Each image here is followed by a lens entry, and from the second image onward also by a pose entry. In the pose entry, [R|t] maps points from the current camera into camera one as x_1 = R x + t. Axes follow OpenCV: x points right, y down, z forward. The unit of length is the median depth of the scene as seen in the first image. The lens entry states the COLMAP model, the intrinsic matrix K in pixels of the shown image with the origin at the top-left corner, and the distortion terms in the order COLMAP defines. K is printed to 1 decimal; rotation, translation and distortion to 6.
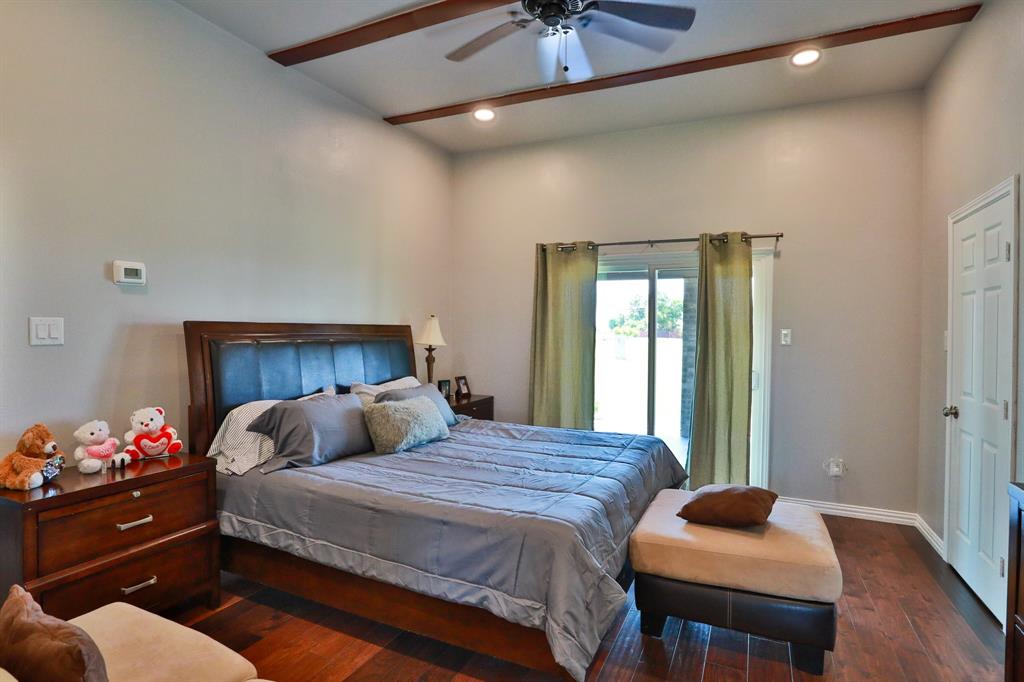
lens RADIAL K [[523.4, 0, 514.5], [0, 523.4, 338.0], [0, 0, 1]] dist [-0.043603, 0.006002]
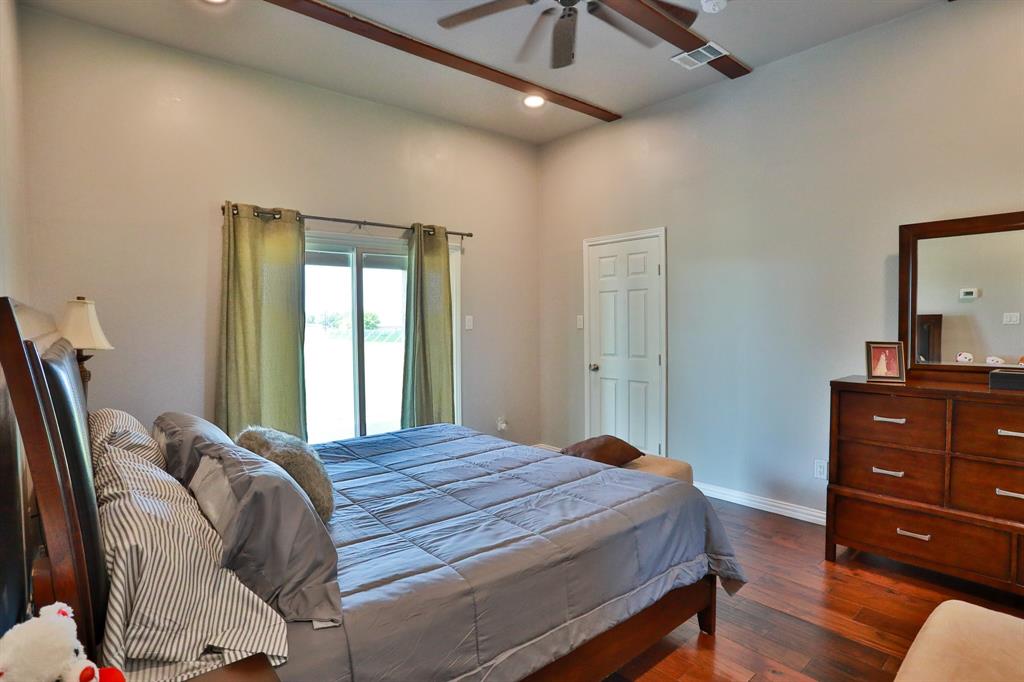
lens RADIAL K [[523.4, 0, 514.8], [0, 523.4, 337.7], [0, 0, 1]] dist [-0.043603, 0.006002]
pose [[0.421837, -0.047288, 0.905438, -0.722340], [0.027295, 0.998849, 0.039450, -0.015451], [-0.906261, 0.008072, 0.422642, 0.559294]]
